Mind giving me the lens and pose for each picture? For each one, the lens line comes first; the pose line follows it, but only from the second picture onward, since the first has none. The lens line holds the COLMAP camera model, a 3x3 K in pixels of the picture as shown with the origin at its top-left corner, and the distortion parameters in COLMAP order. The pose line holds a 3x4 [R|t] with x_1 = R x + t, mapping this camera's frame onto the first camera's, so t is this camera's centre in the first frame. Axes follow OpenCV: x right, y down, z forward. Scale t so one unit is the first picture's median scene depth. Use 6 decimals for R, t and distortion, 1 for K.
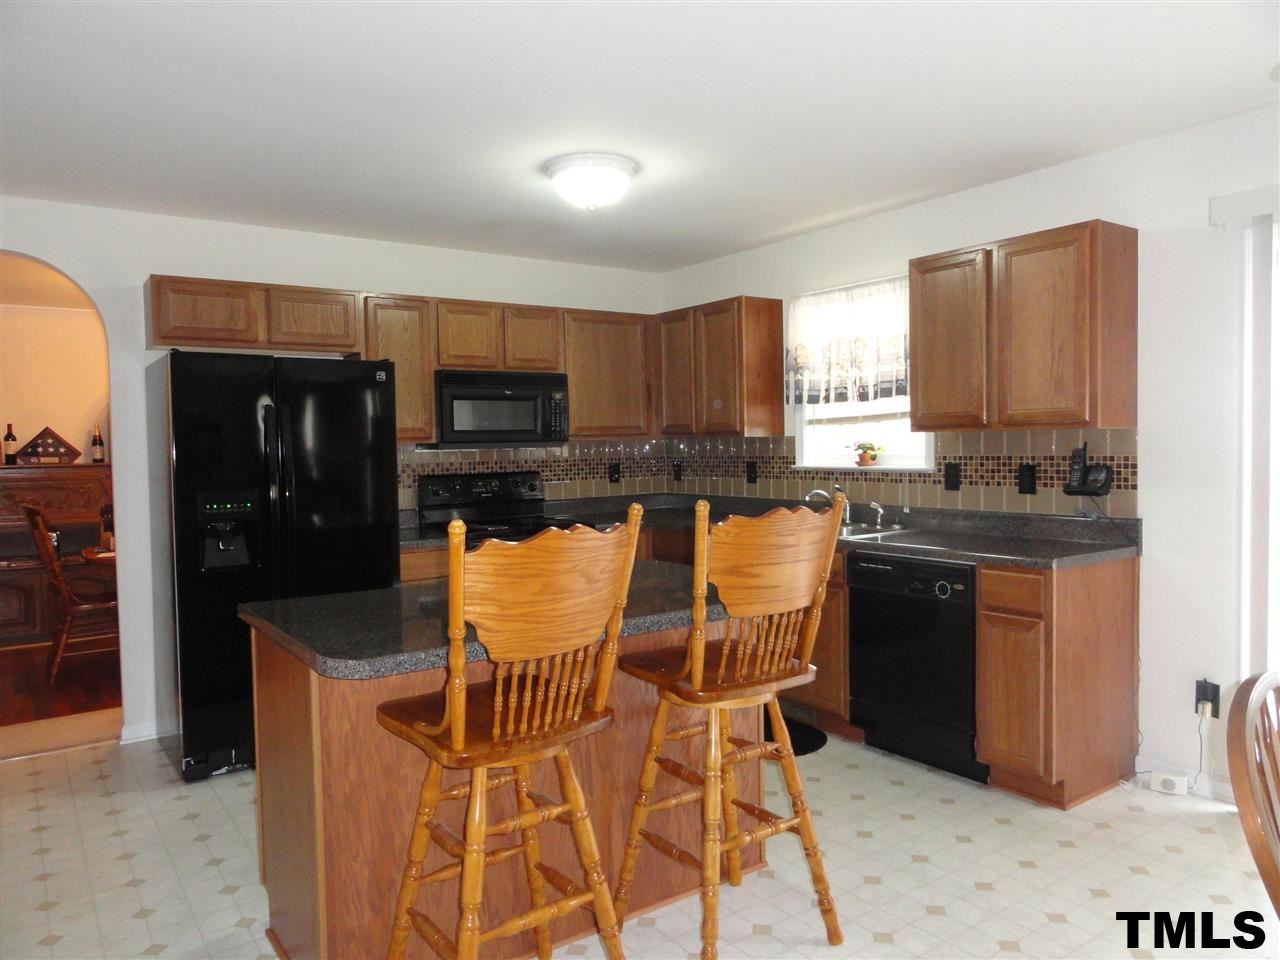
lens RADIAL K [[896.2, 0, 638.8], [0, 896.2, 479.2], [0, 0, 1]] dist [0.001291, 0.003174]
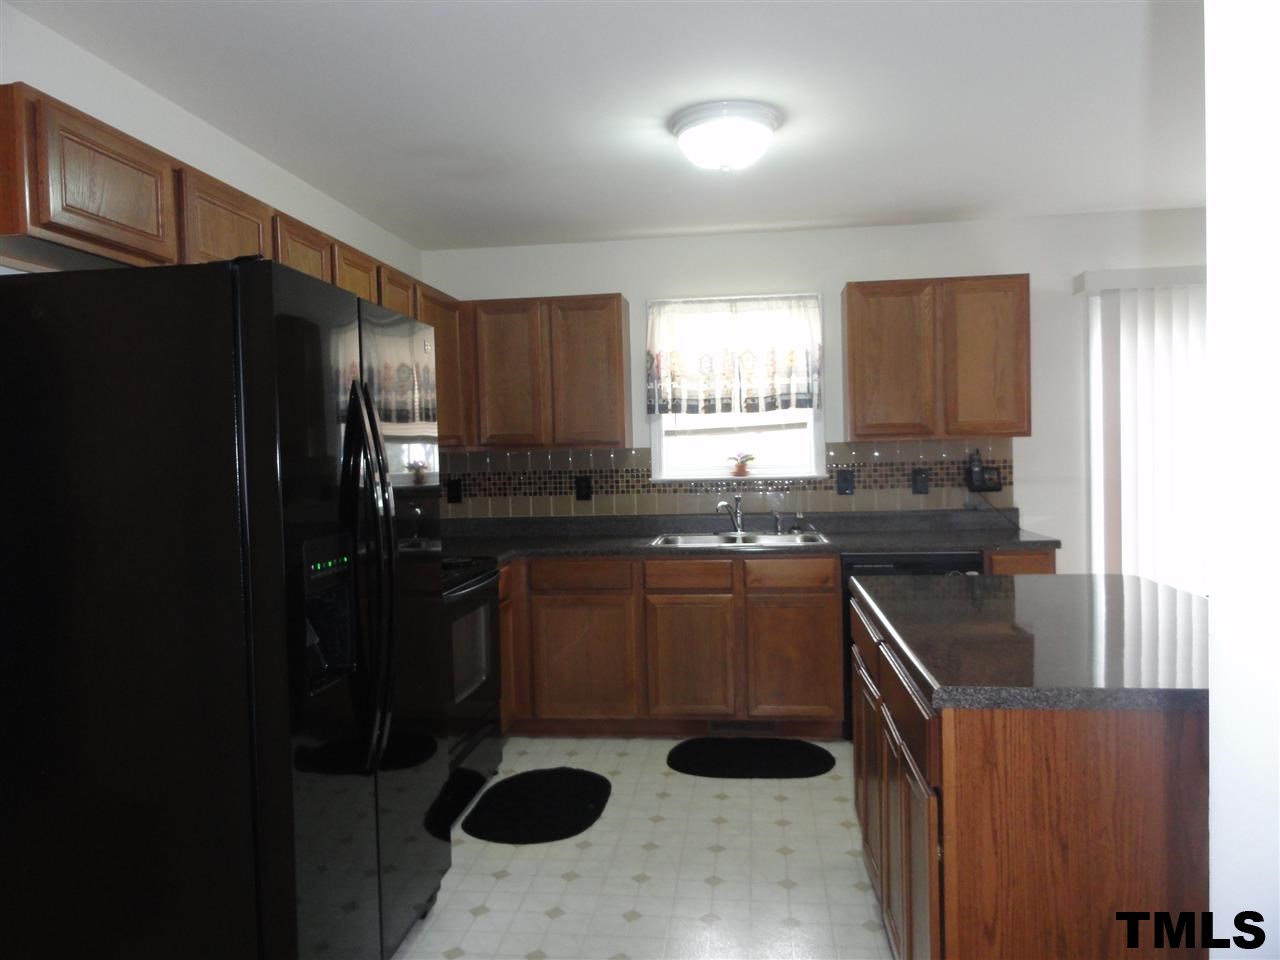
lens RADIAL K [[896.2, 0, 643.4], [0, 896.2, 473.8], [0, 0, 1]] dist [0.001291, 0.003174]
pose [[0.677309, -0.016594, 0.735511, -0.606264], [0.043347, 0.998909, -0.017380, -0.004685], [-0.734420, 0.043654, 0.677289, 0.414783]]
